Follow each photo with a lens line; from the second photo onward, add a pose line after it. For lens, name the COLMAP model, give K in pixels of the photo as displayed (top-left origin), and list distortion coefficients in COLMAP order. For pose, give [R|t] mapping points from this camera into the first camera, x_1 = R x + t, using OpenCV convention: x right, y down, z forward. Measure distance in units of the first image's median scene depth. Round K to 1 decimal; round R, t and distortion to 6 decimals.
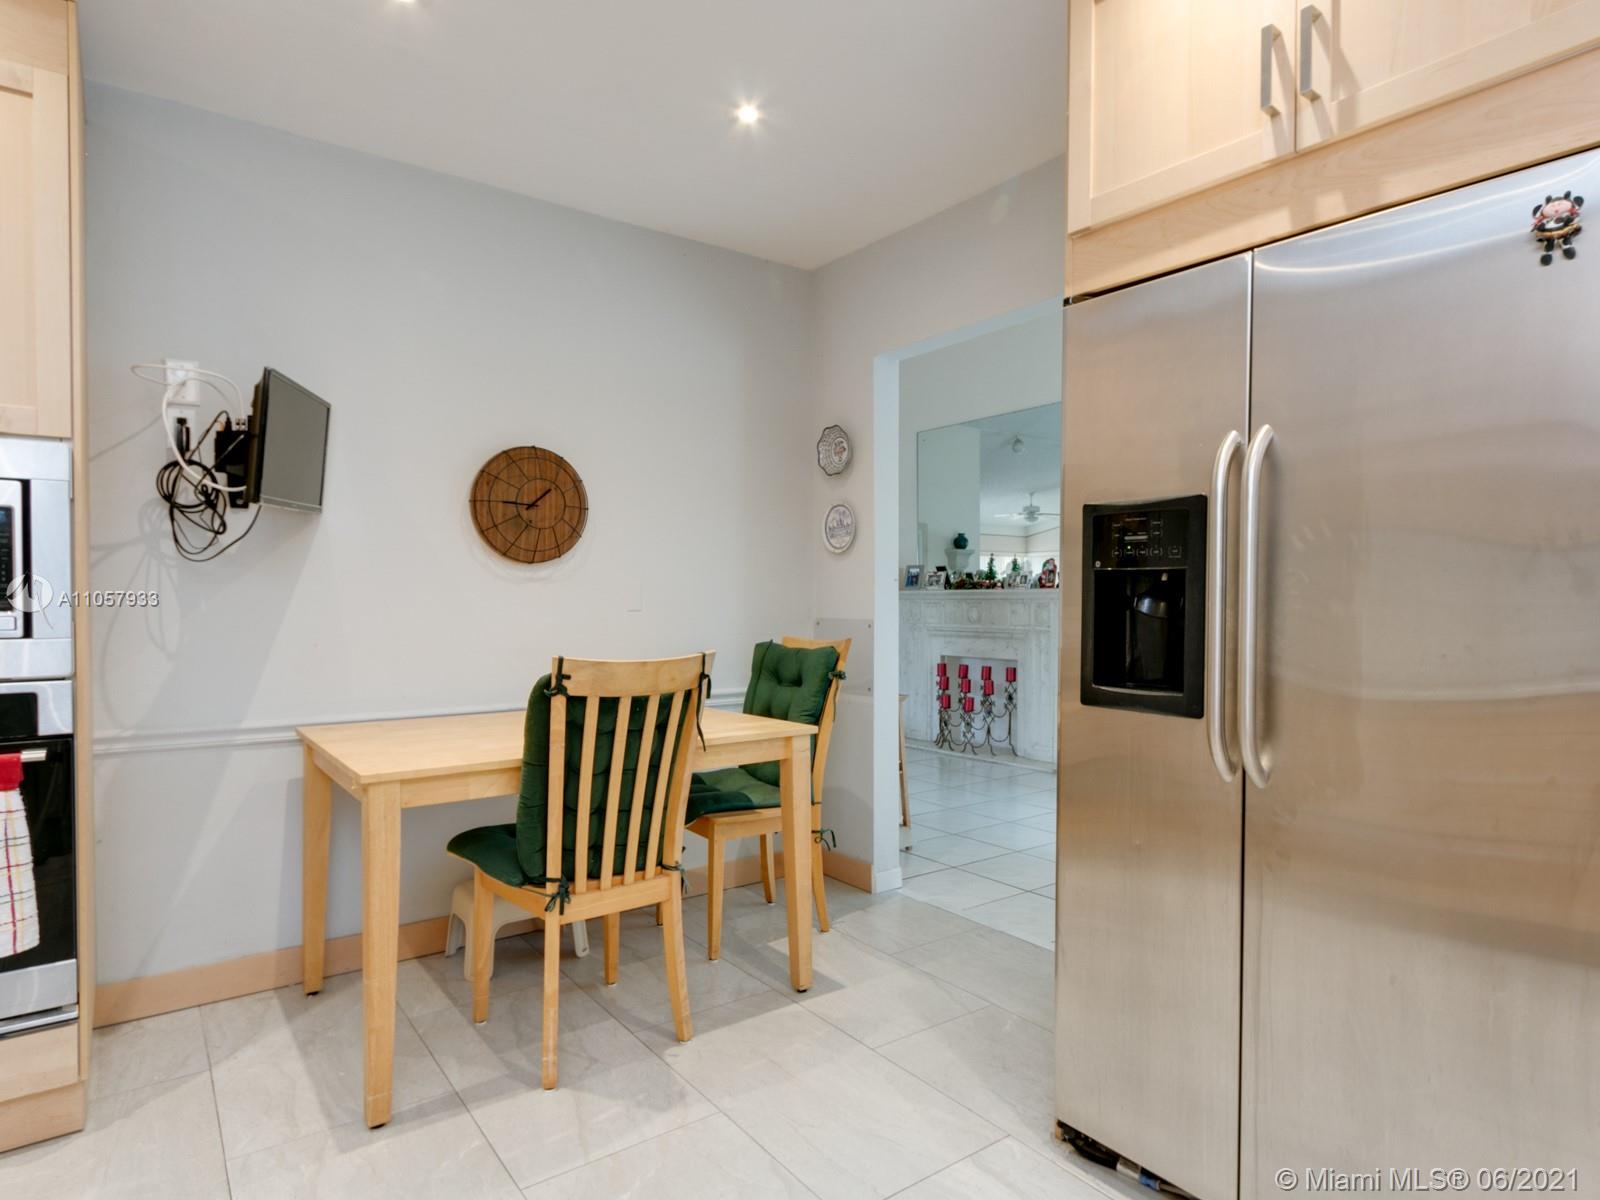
lens RADIAL K [[878.2, 0, 836.2], [0, 878.2, 611.3], [0, 0, 1]] dist [-0.000724, -0.003204]
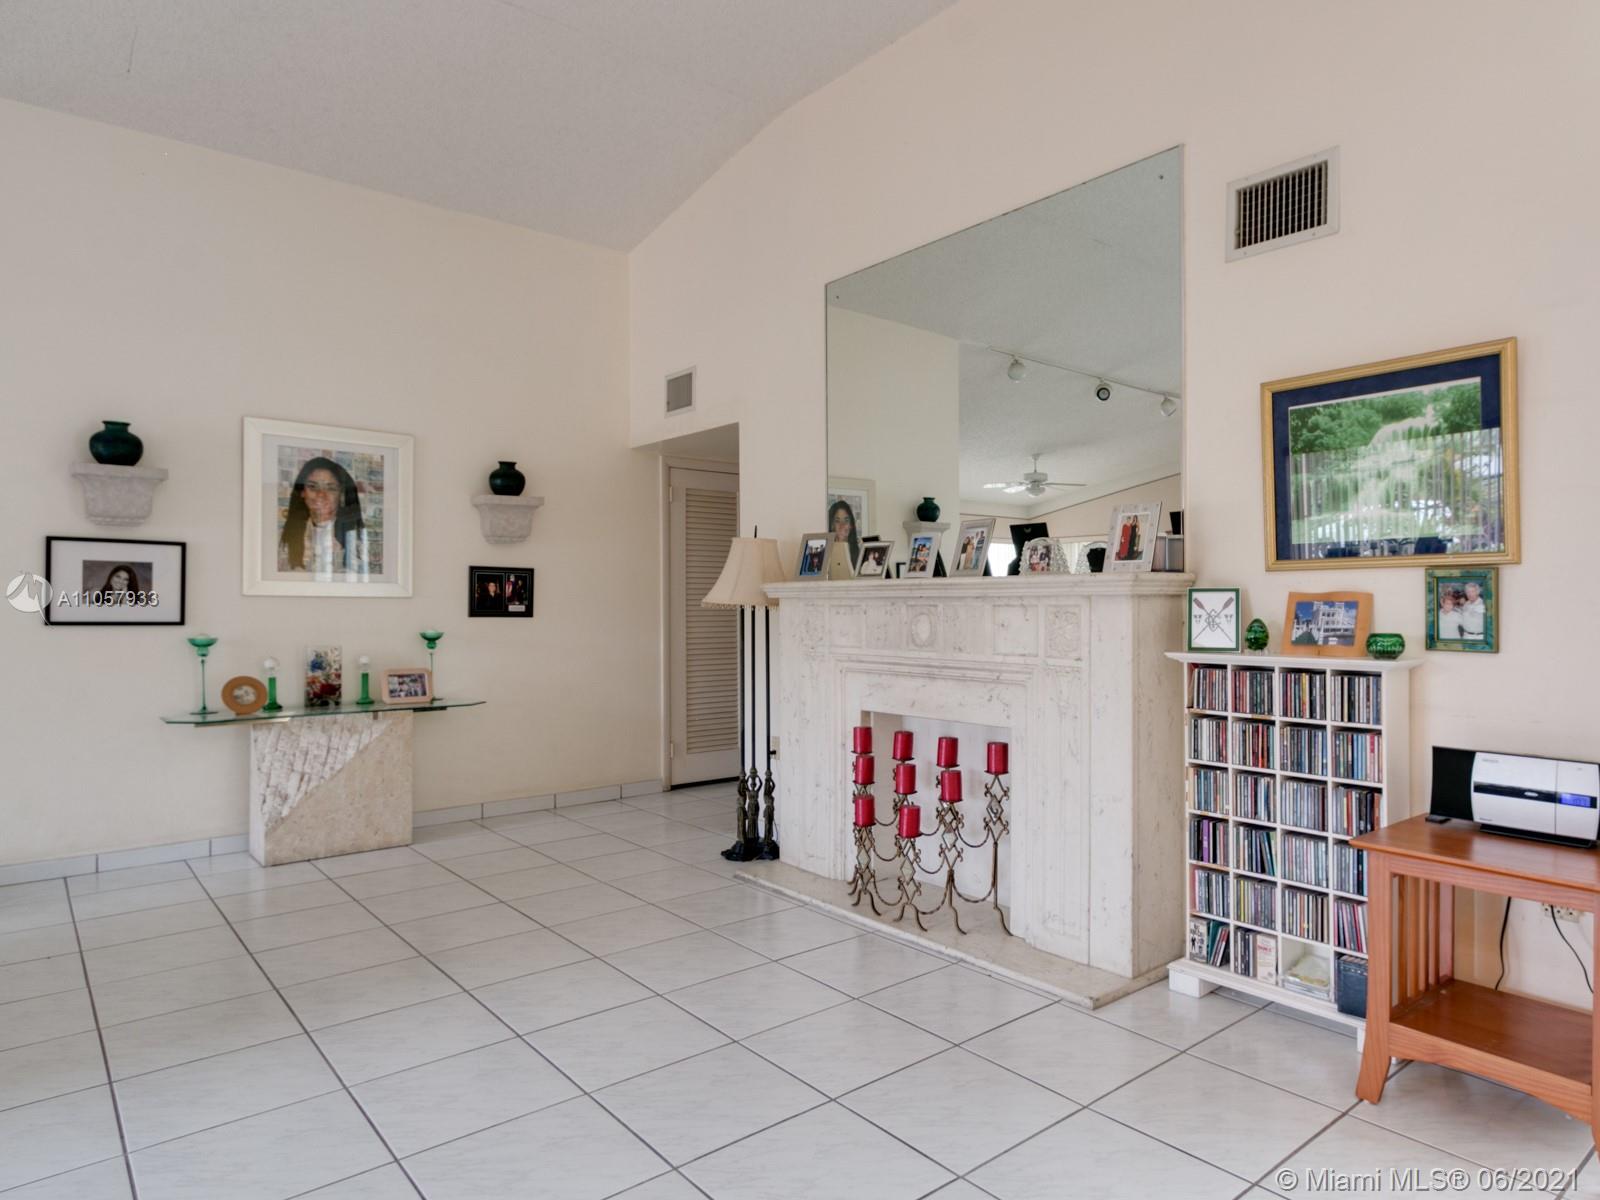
lens RADIAL K [[1015.0, 0, 901.8], [0, 1015.0, 607.5], [0, 0, 1]] dist [0.022157, -0.000842]
pose [[0.996092, -0.000404, 0.088315, 0.095613], [0.001083, 0.999970, -0.007647, -0.004501], [-0.088309, 0.007713, 0.996063, 0.441136]]
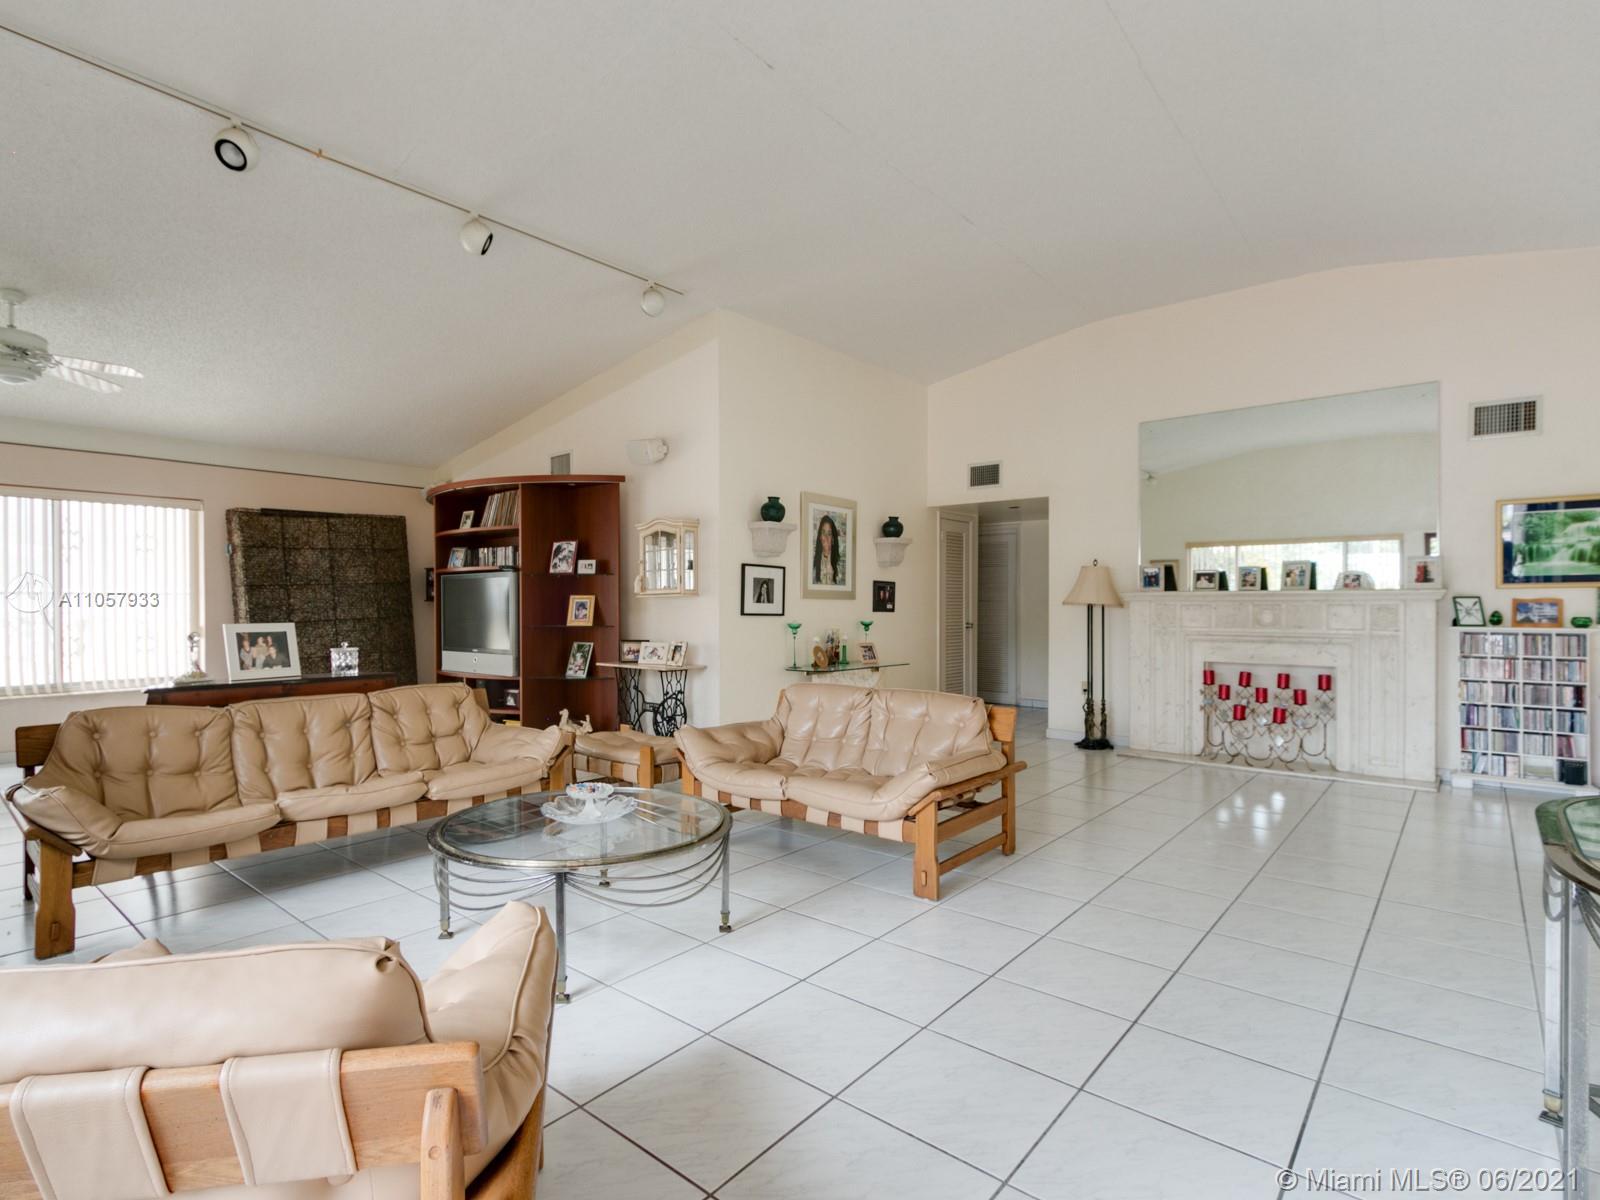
lens RADIAL K [[816.4, 0, 774.5], [0, 816.4, 612.9], [0, 0, 1]] dist [0.004594, -0.003863]
pose [[0.977150, -0.000452, 0.212549, -0.531516], [0.000928, 0.999997, -0.002140, 0.000024], [-0.212548, 0.002288, 0.977148, 0.267890]]
